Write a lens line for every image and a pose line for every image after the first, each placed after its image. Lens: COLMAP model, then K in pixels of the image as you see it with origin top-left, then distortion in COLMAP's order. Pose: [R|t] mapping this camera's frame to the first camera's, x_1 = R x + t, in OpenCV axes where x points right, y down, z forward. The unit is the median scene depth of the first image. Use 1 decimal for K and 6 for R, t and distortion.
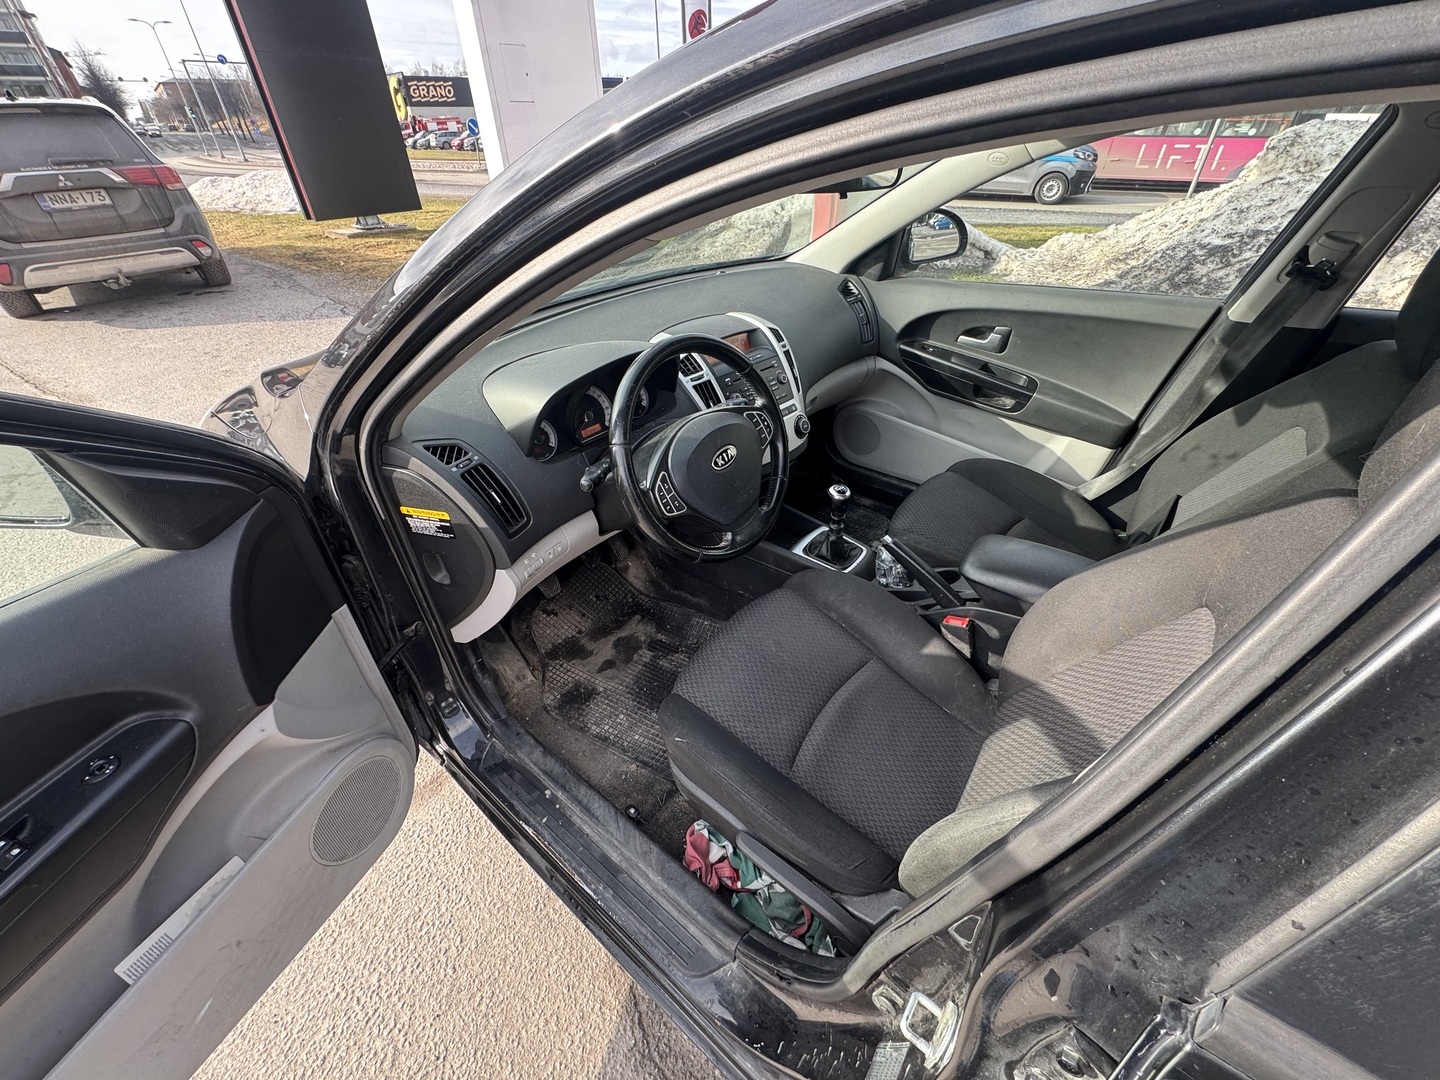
lens RADIAL K [[571.4, 0, 717.0], [0, 571.4, 542.7], [0, 0, 1]] dist [-0.004014, 0.000453]
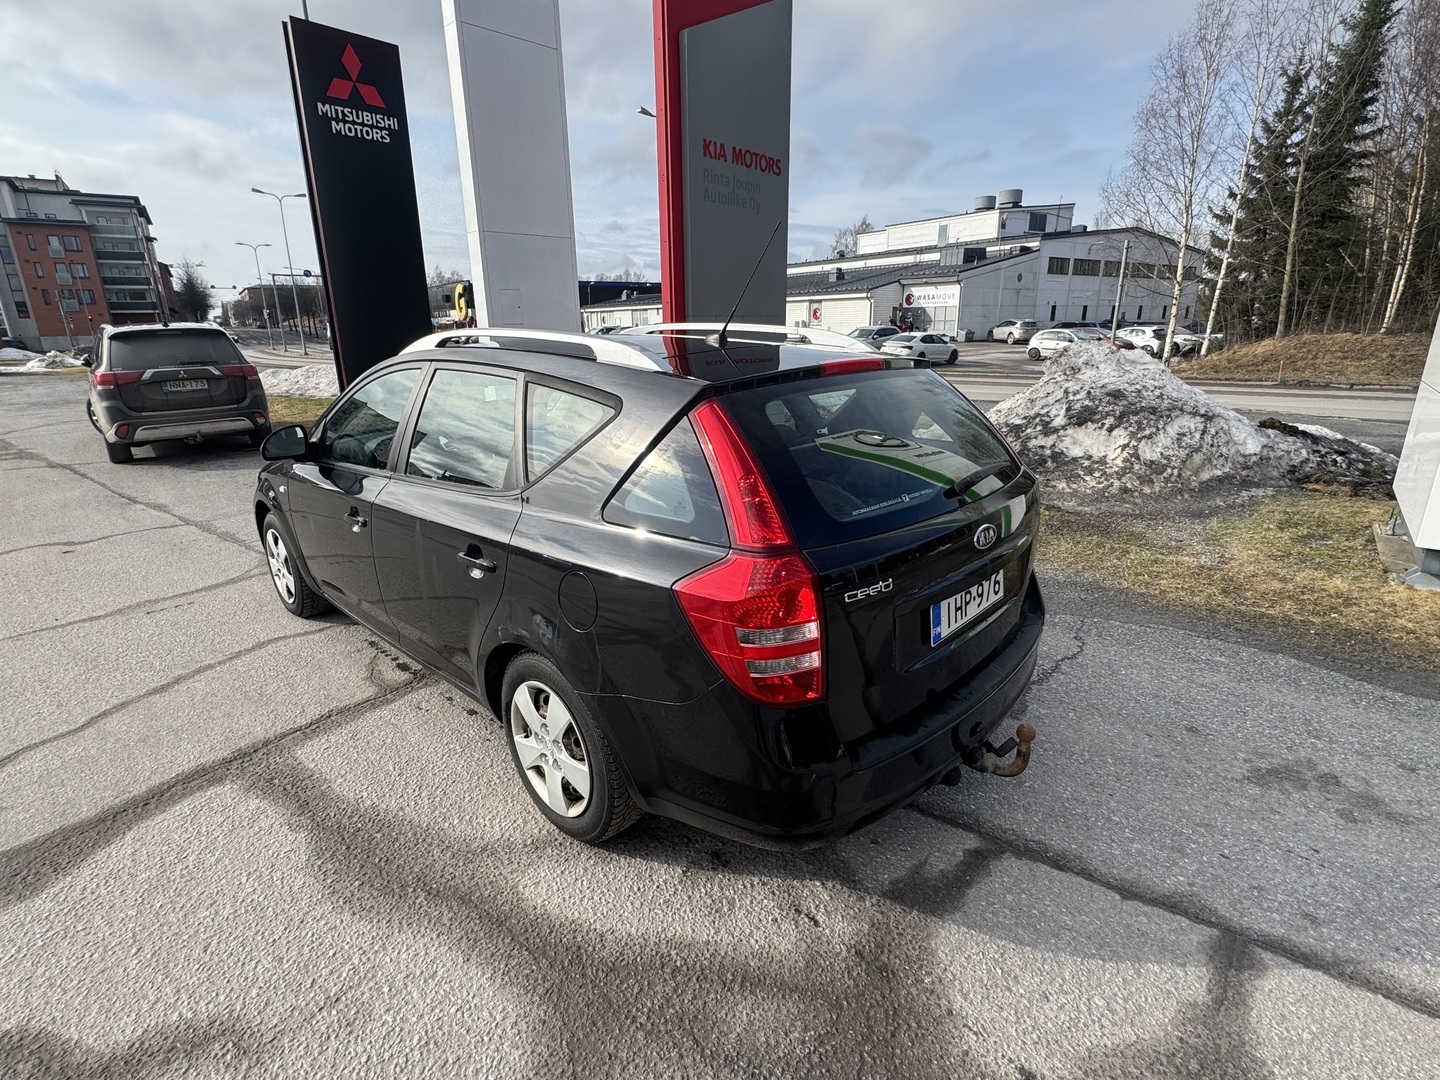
lens RADIAL K [[705.9, 0, 715.1], [0, 705.9, 541.1], [0, 0, 1]] dist [-0.000909, -0.000765]
pose [[0.995818, 0.027198, -0.087220, 0.346264], [-0.054164, 0.944551, -0.323866, 0.258459], [0.073575, 0.327235, 0.942074, -0.428670]]
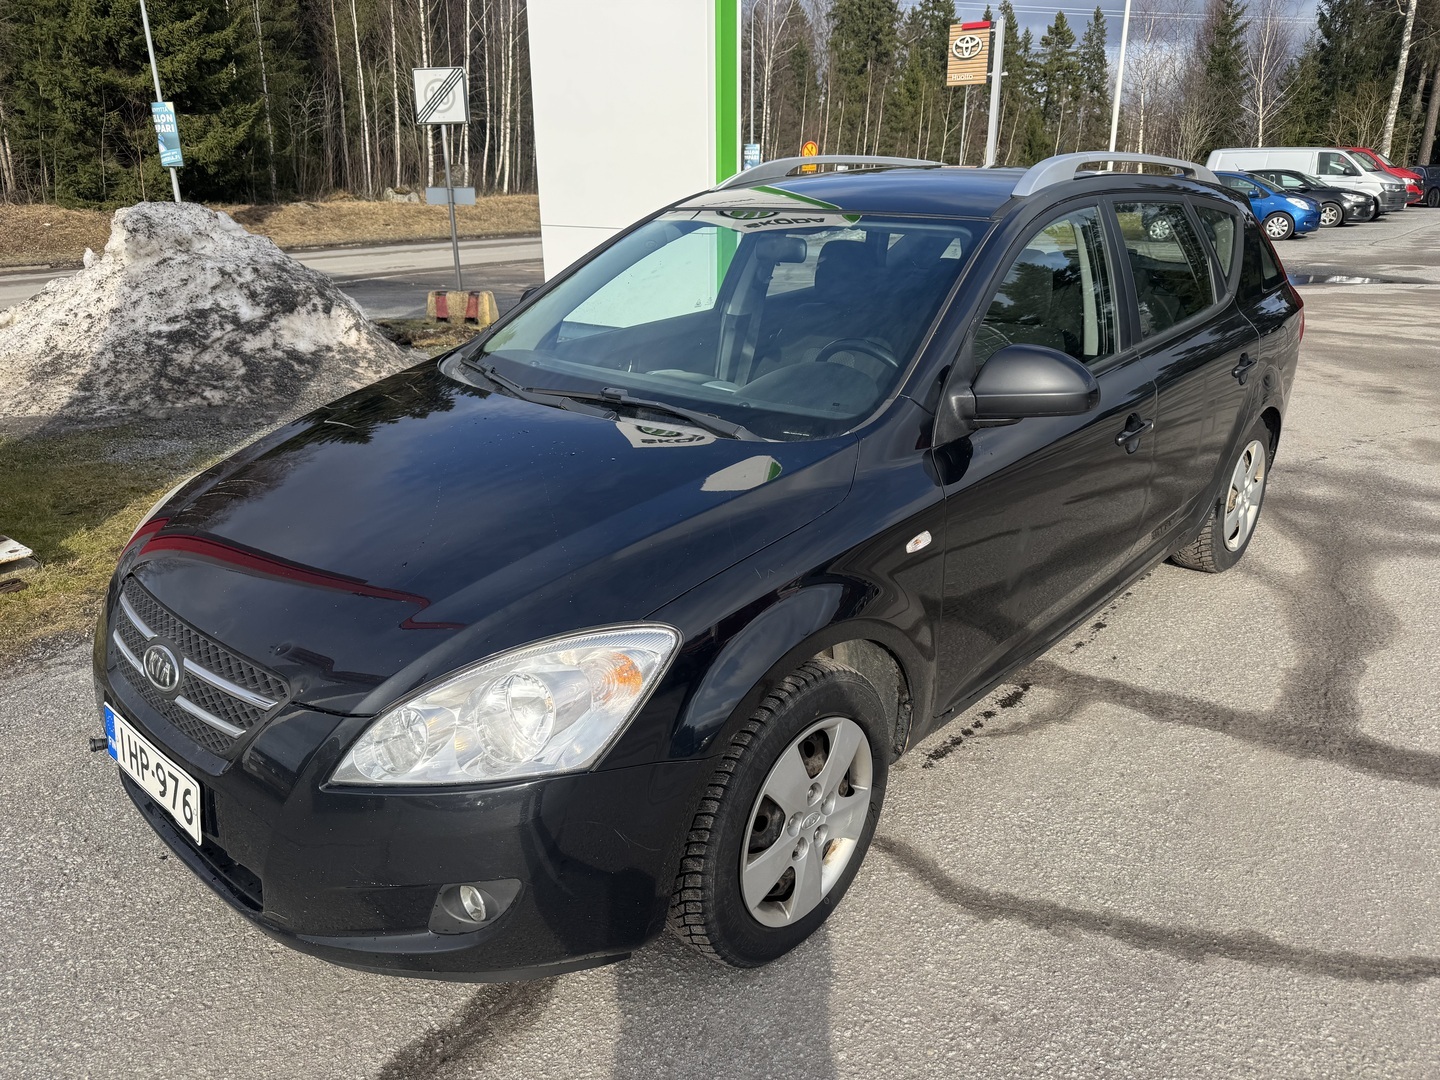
lens RADIAL K [[1082.8, 0, 720.0], [0, 1082.8, 540.0], [0, 0, 1]] dist [-0.014721, -0.001614]
pose [[0.036612, -0.304015, 0.951964, -0.627807], [0.598106, 0.769812, 0.222841, -0.162047], [-0.800580, 0.561217, 0.210017, 0.208584]]
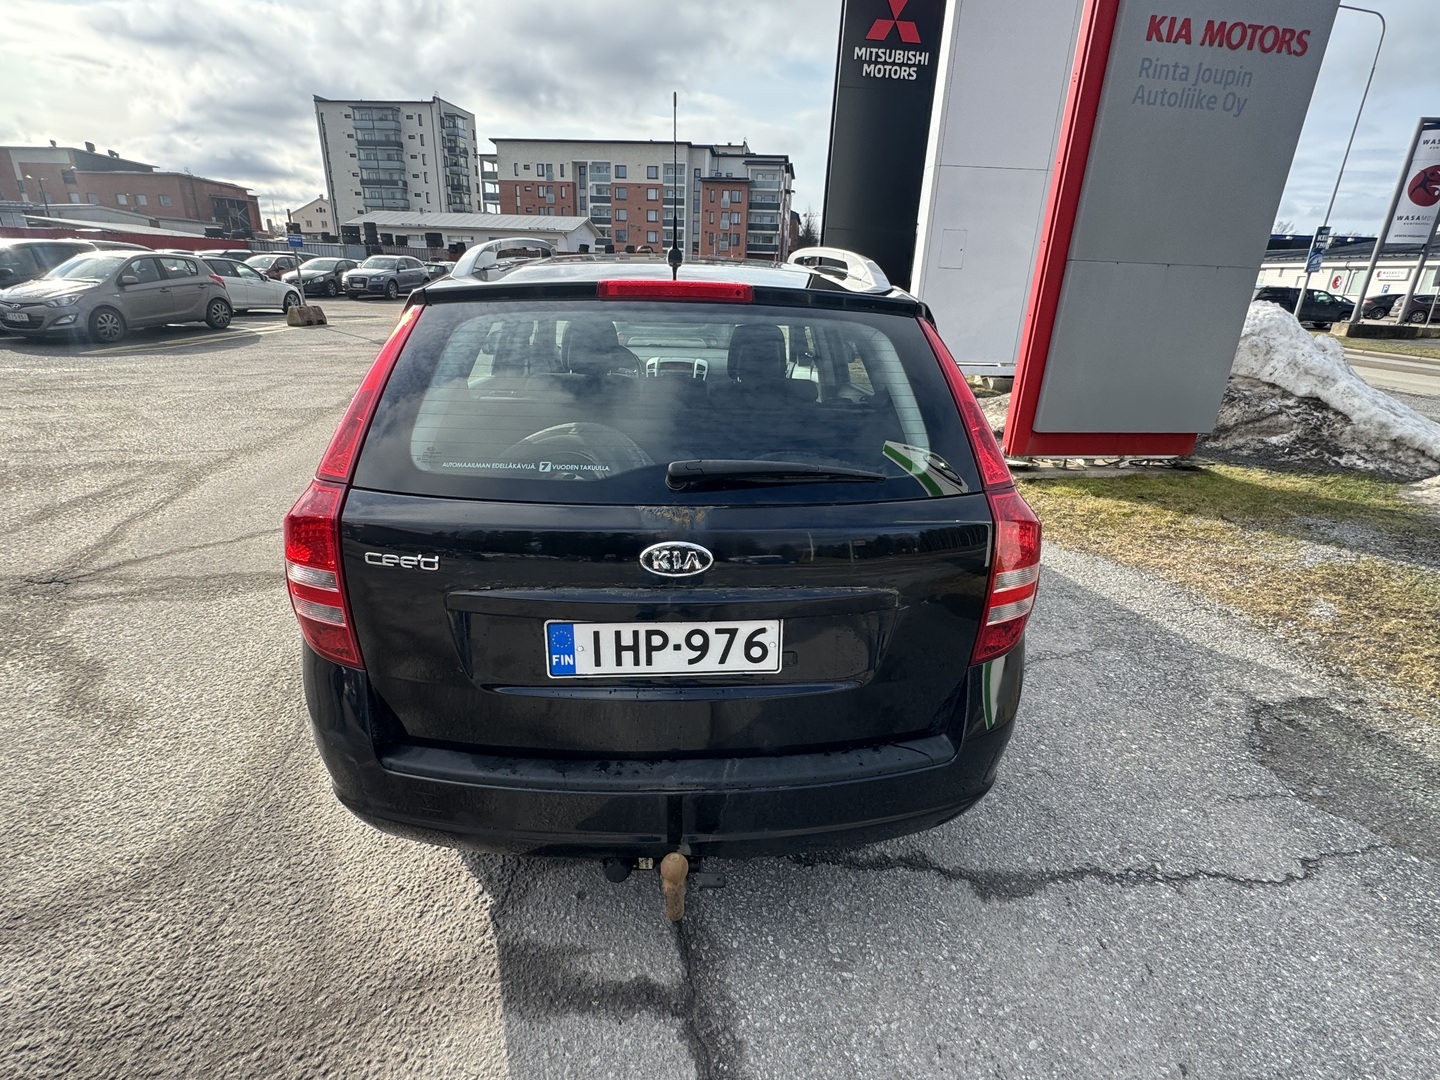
lens RADIAL K [[705.9, 0, 715.1], [0, 705.9, 541.1], [0, 0, 1]] dist [-0.000909, -0.000765]
pose [[0.673272, 0.302238, -0.674801, 0.639832], [-0.473209, 0.877387, -0.079161, 0.129591], [0.568136, 0.372619, 0.733742, -0.232708]]
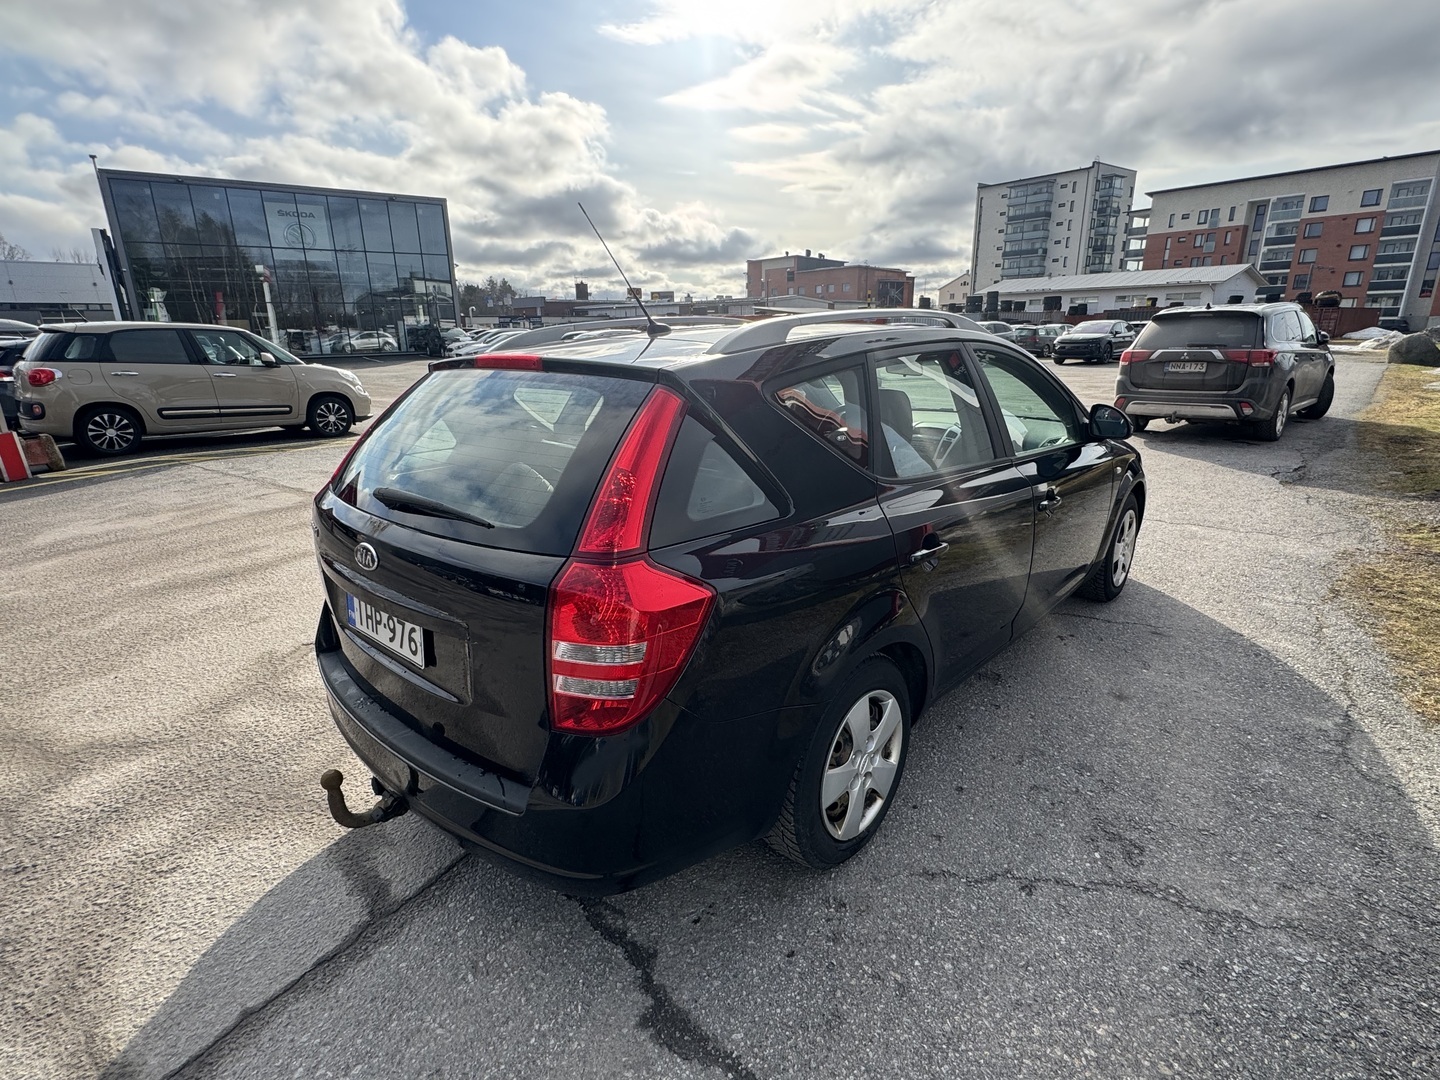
lens RADIAL K [[705.9, 0, 715.1], [0, 705.9, 541.1], [0, 0, 1]] dist [-0.000909, -0.000765]
pose [[-0.061216, 0.306032, -0.950051, 0.779336], [-0.576131, 0.766429, 0.284006, -0.082549], [0.815062, 0.564740, 0.129397, 0.039735]]
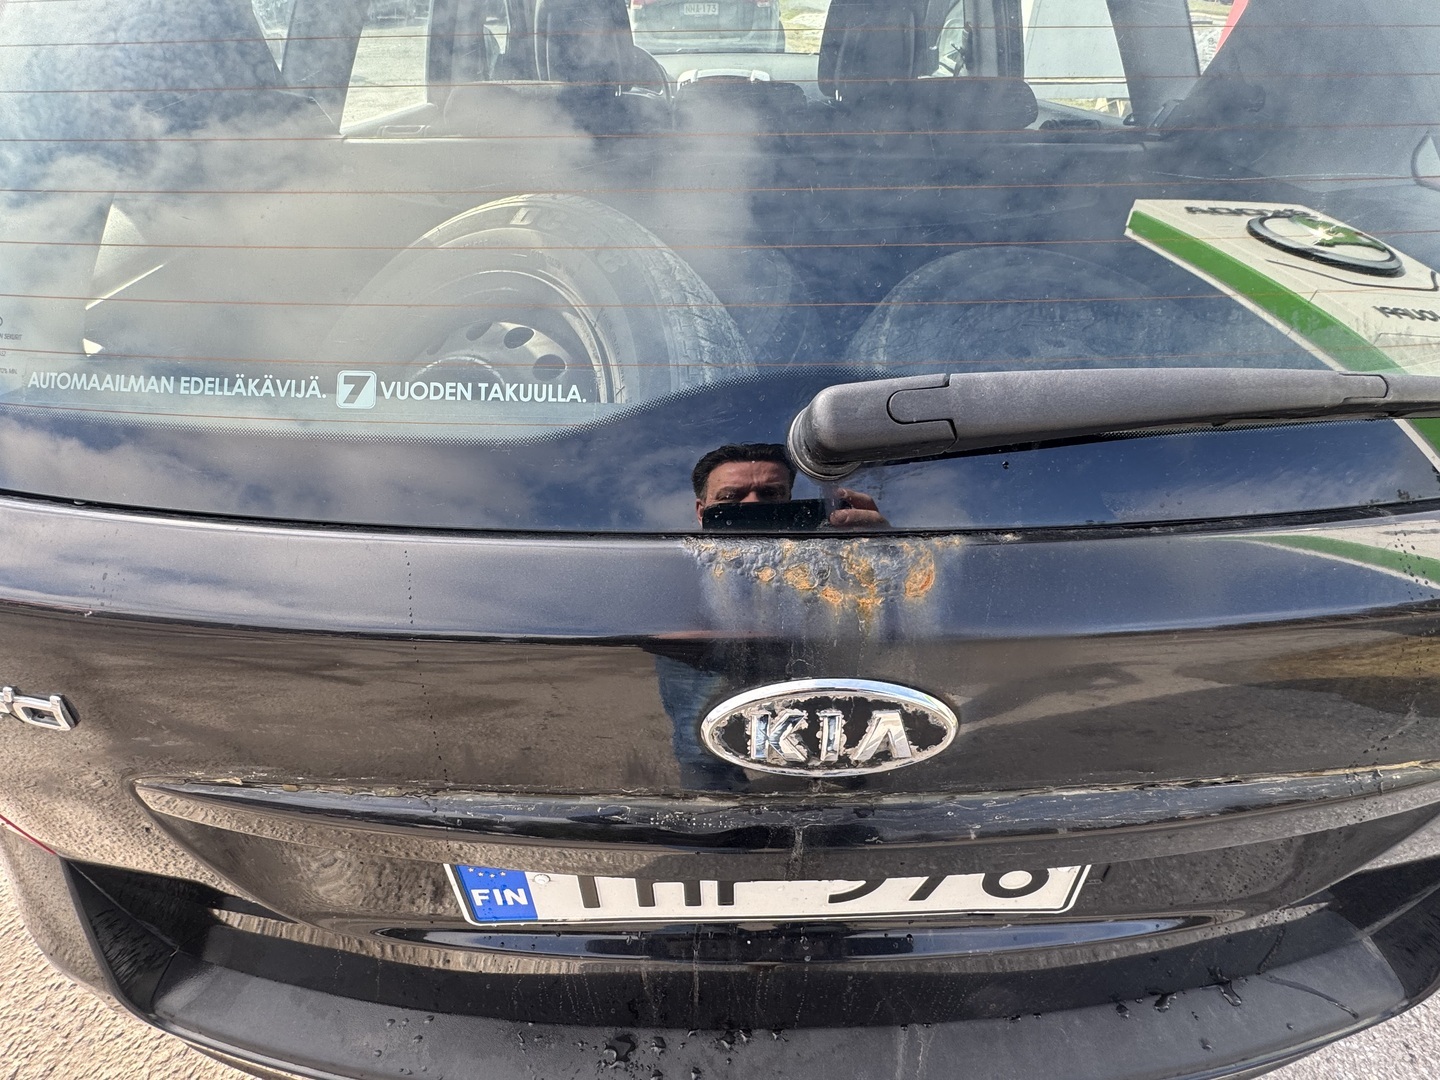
lens RADIAL K [[705.9, 0, 715.1], [0, 705.9, 541.1], [0, 0, 1]] dist [-0.000909, -0.000765]
pose [[0.643542, 0.496332, -0.582673, 0.486269], [-0.464550, 0.858288, 0.218026, 0.094546], [0.608315, 0.130372, 0.782915, -0.118609]]
